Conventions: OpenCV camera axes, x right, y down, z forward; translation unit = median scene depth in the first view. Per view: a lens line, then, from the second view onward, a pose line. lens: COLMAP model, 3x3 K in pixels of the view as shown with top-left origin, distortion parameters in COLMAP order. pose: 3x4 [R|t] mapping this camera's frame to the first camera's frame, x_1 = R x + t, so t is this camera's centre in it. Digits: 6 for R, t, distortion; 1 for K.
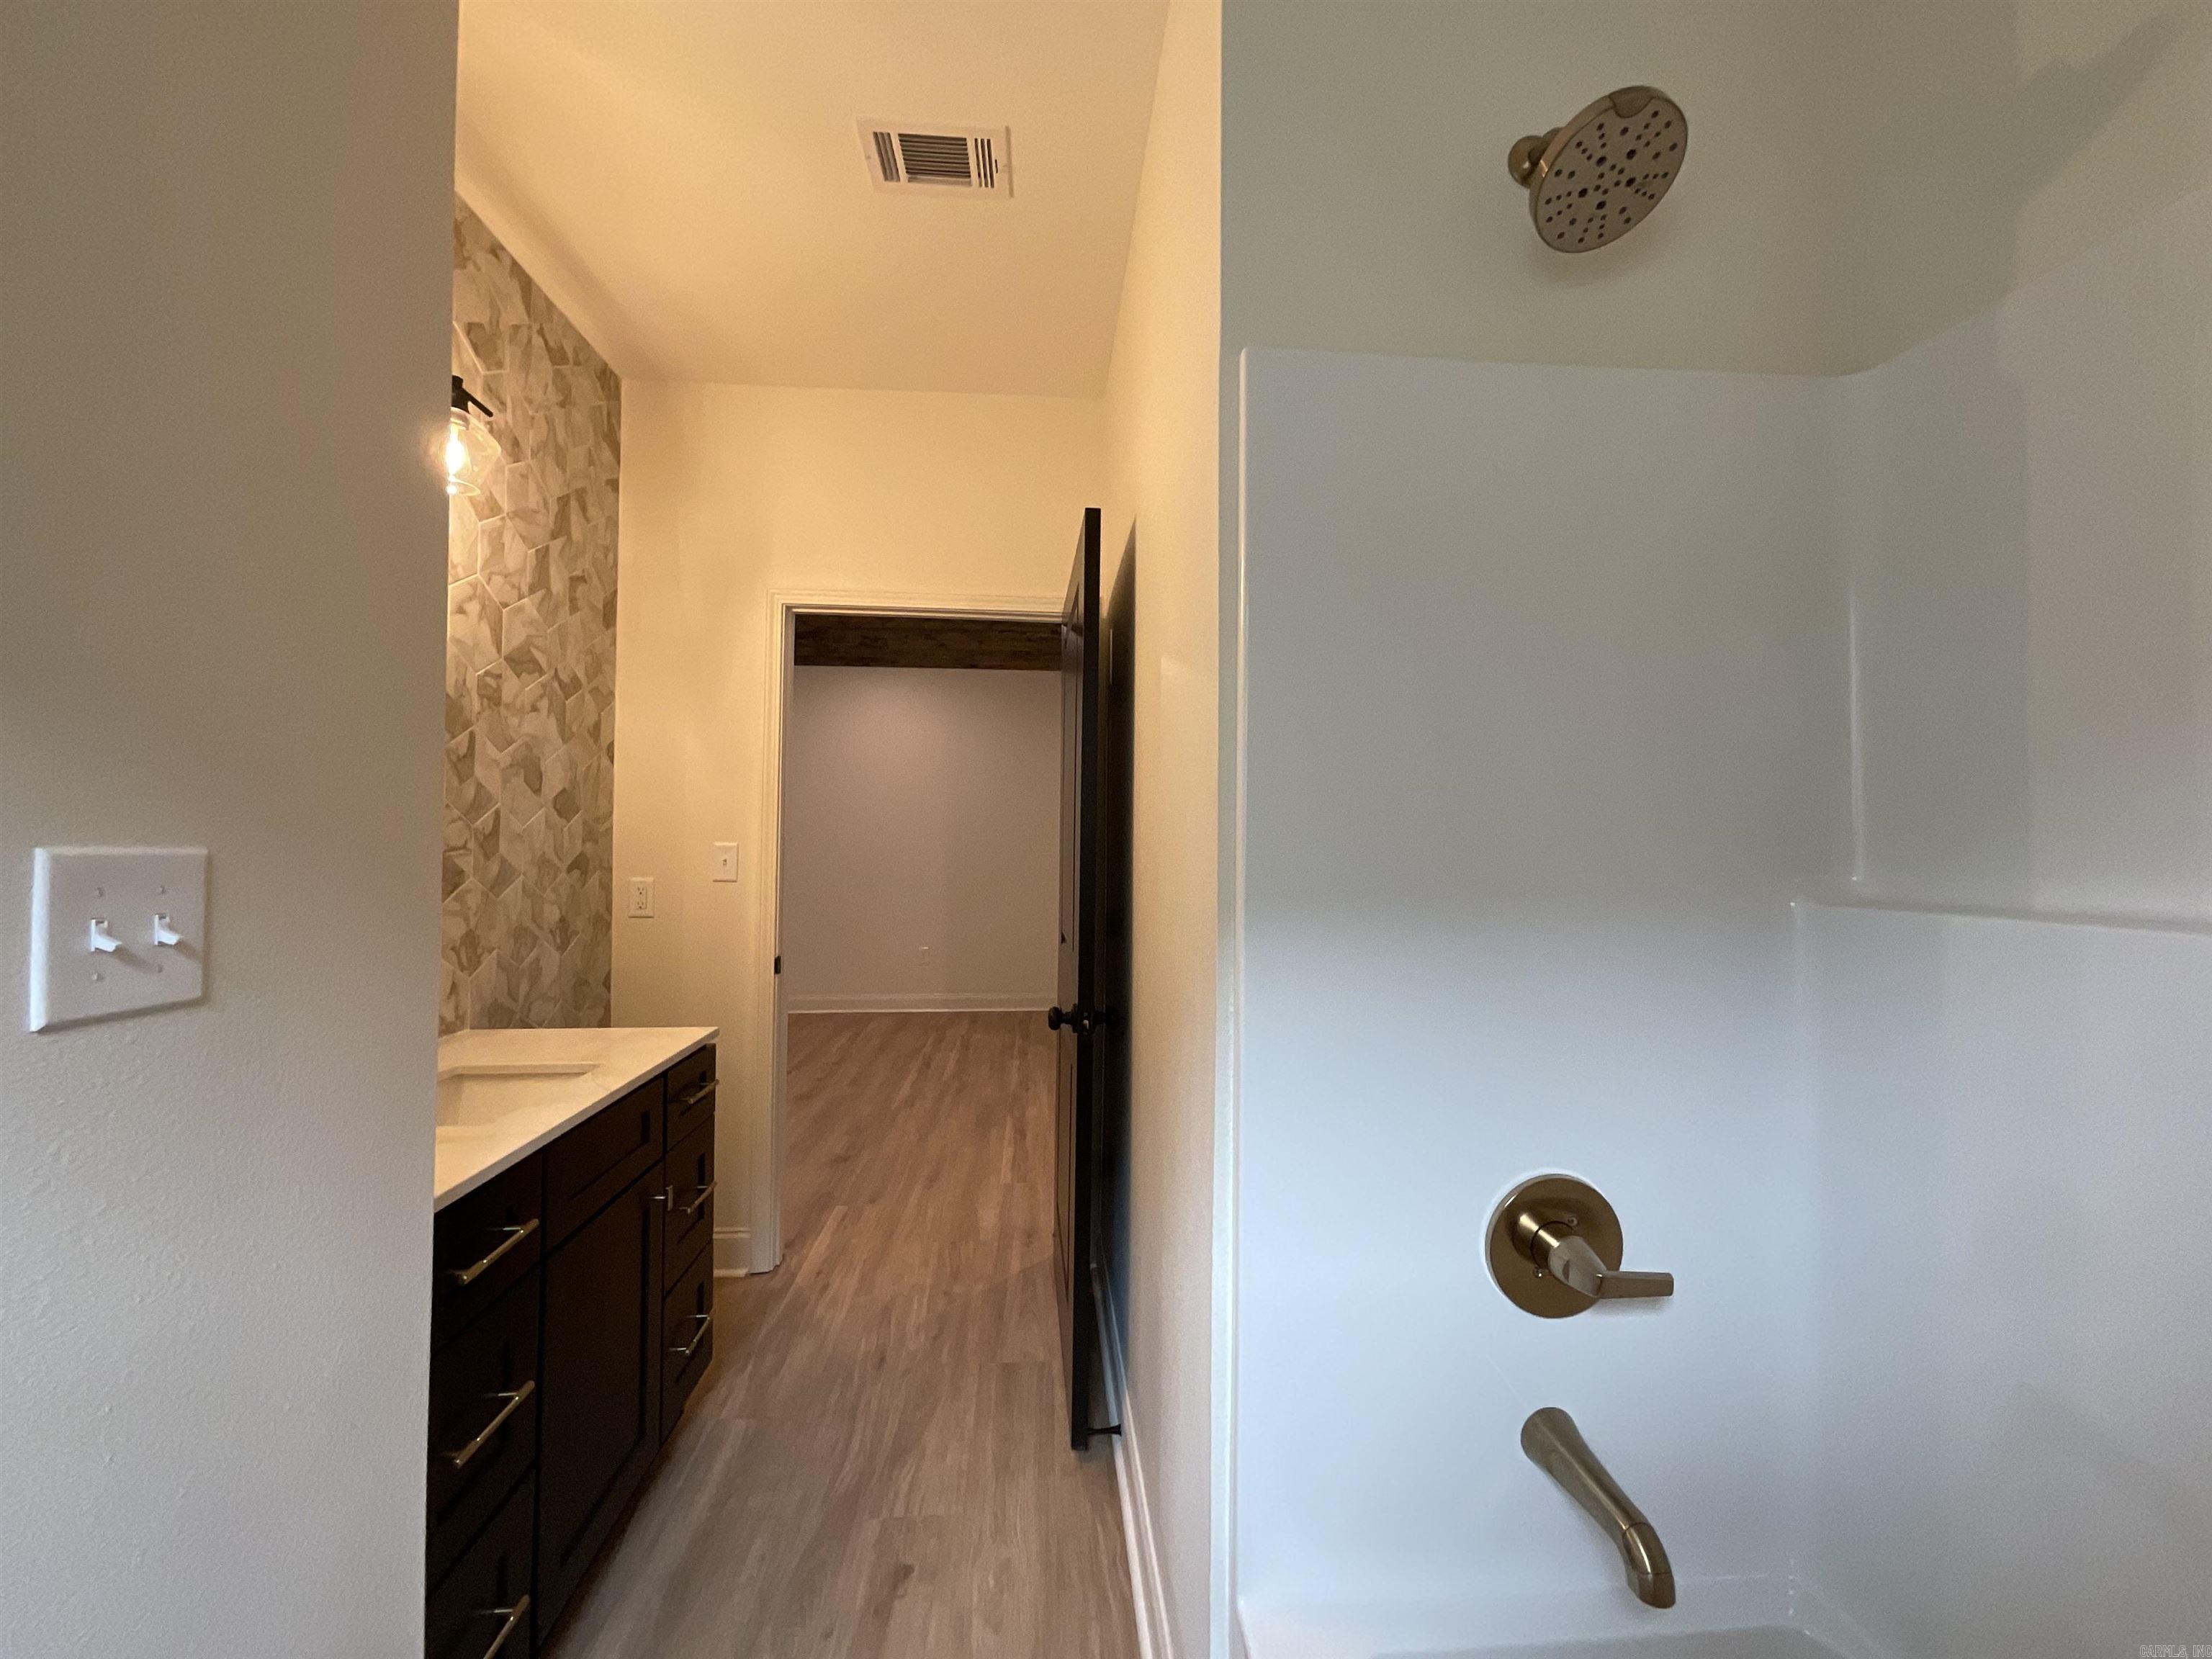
lens RADIAL K [[899.3, 0, 1107.2], [0, 899.3, 835.1], [0, 0, 1]] dist [-0.002860, 0.001696]
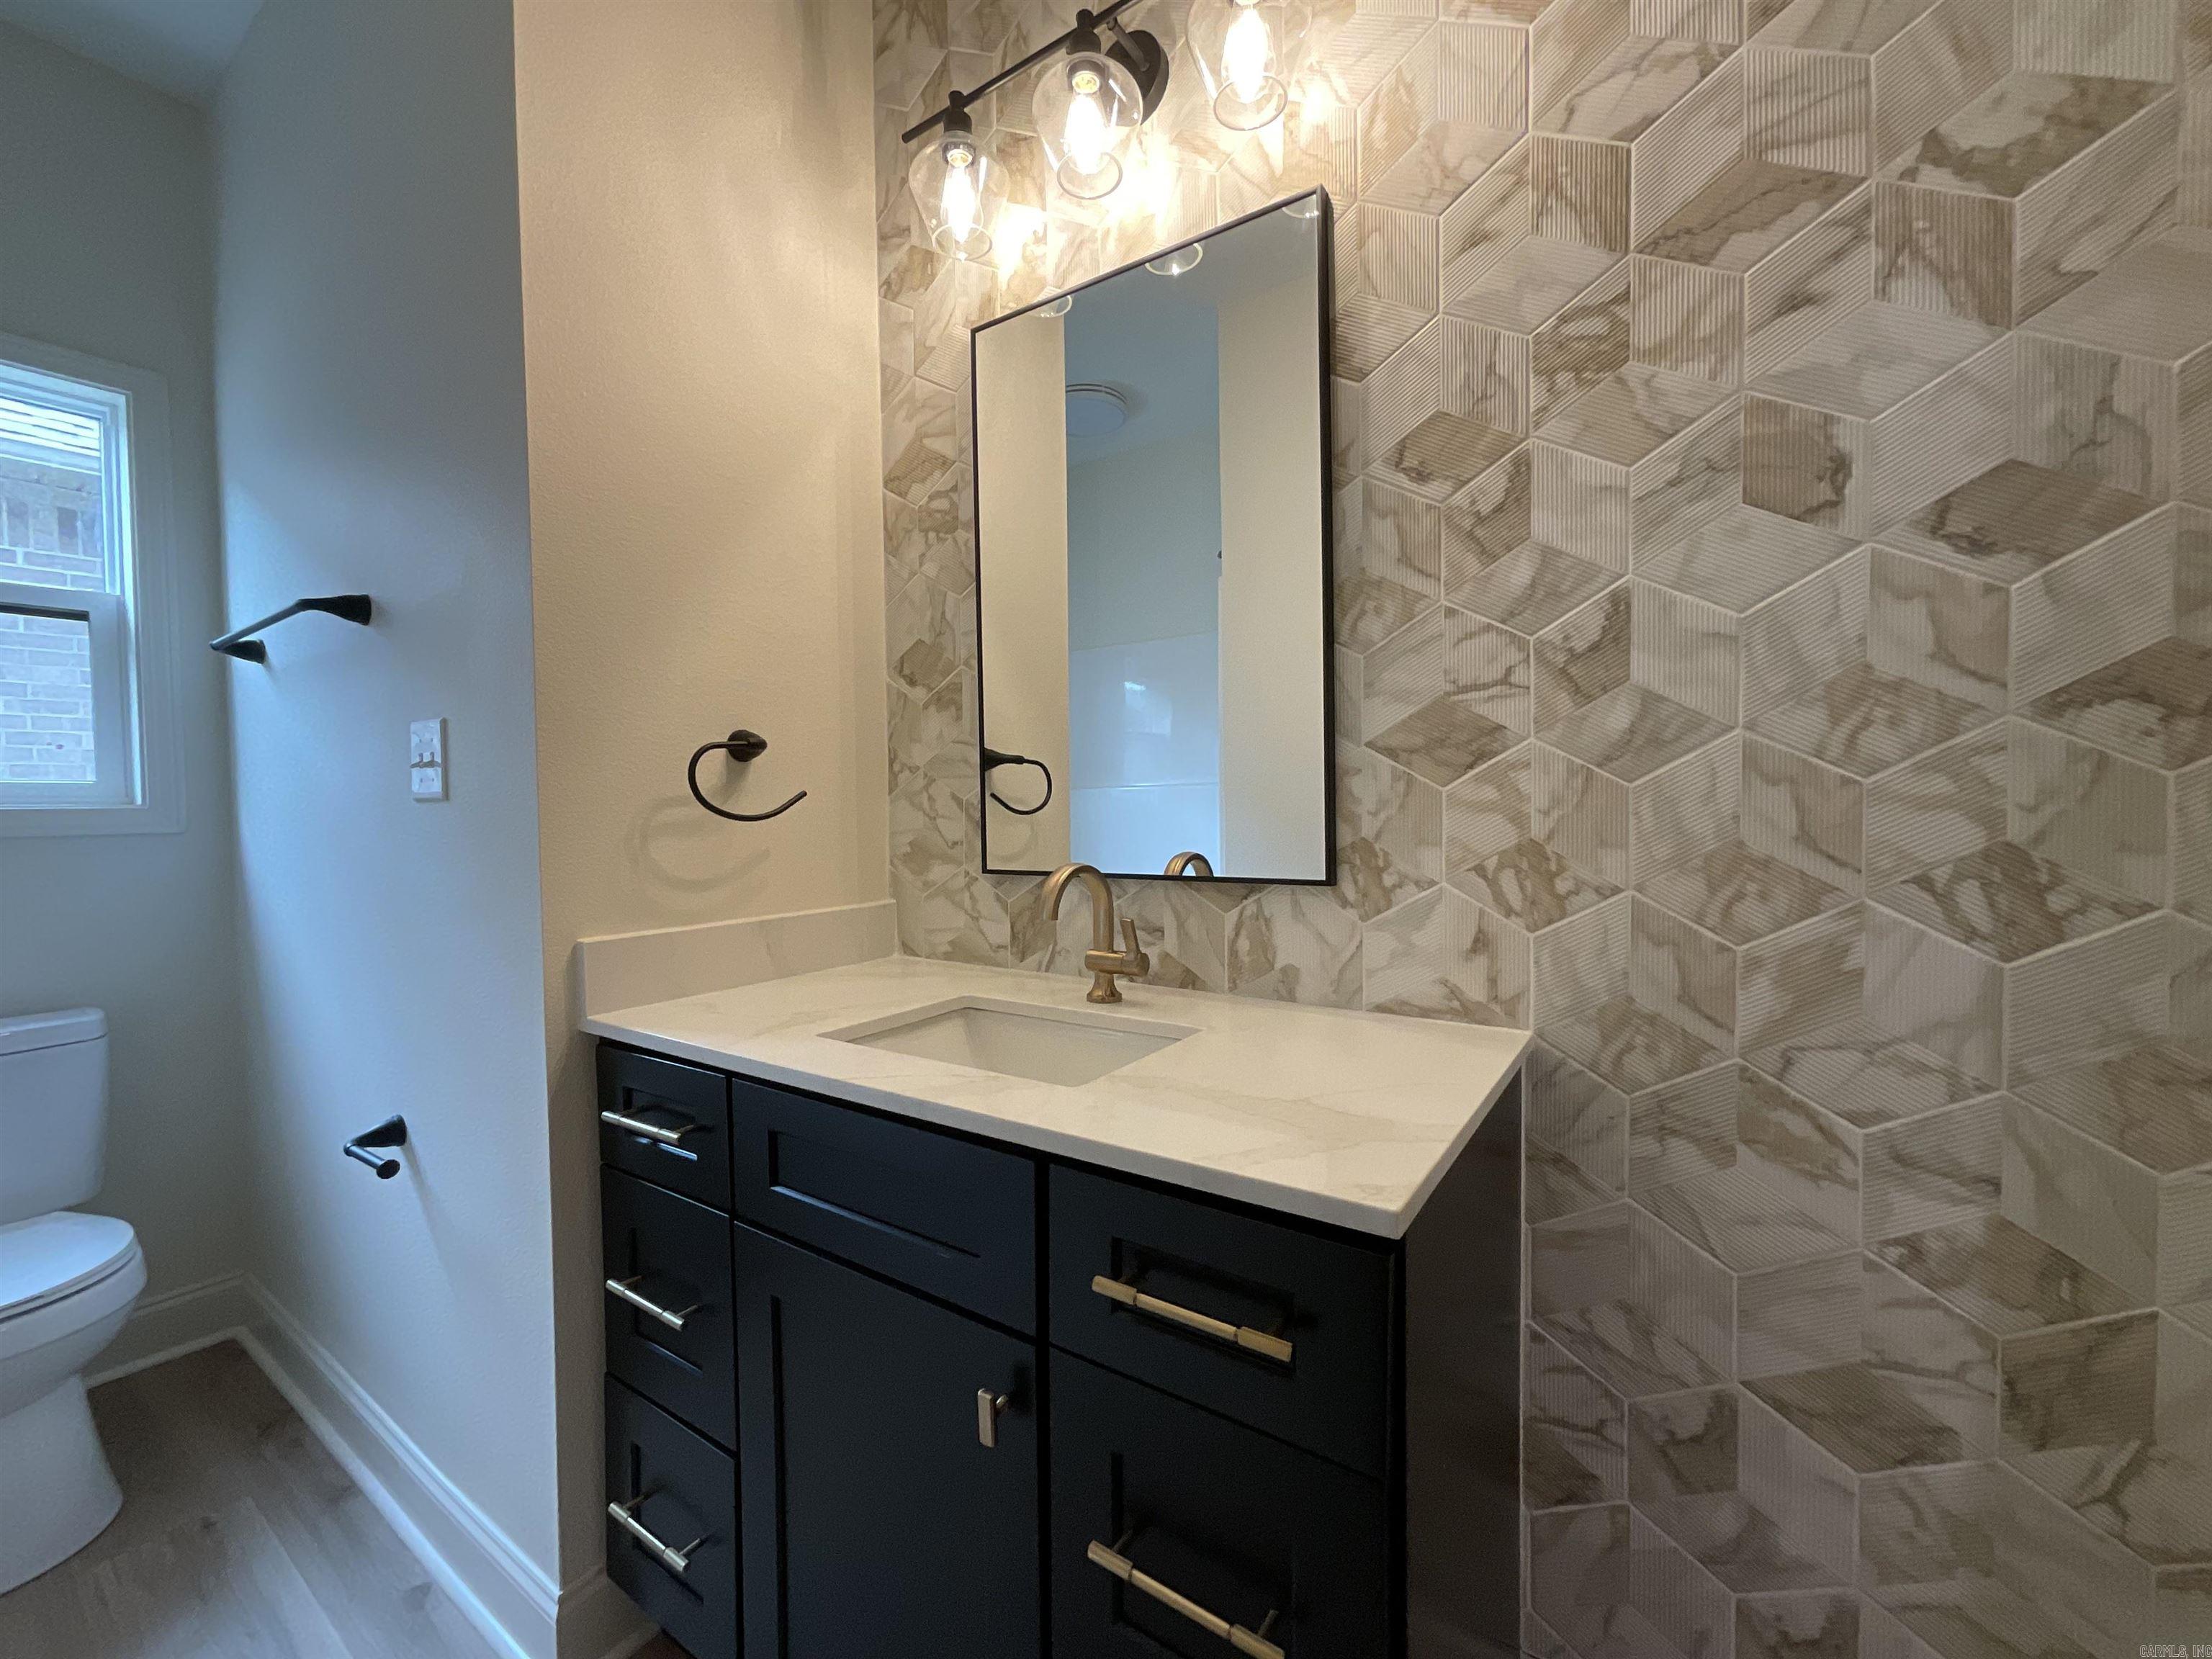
lens RADIAL K [[899.3, 0, 1107.0], [0, 899.3, 828.5], [0, 0, 1]] dist [-0.002860, 0.001696]
pose [[-0.635948, 0.018874, -0.771501, -0.150520], [0.018844, 0.999783, 0.008926, 0.085759], [0.771502, -0.008861, -0.636165, 1.096014]]
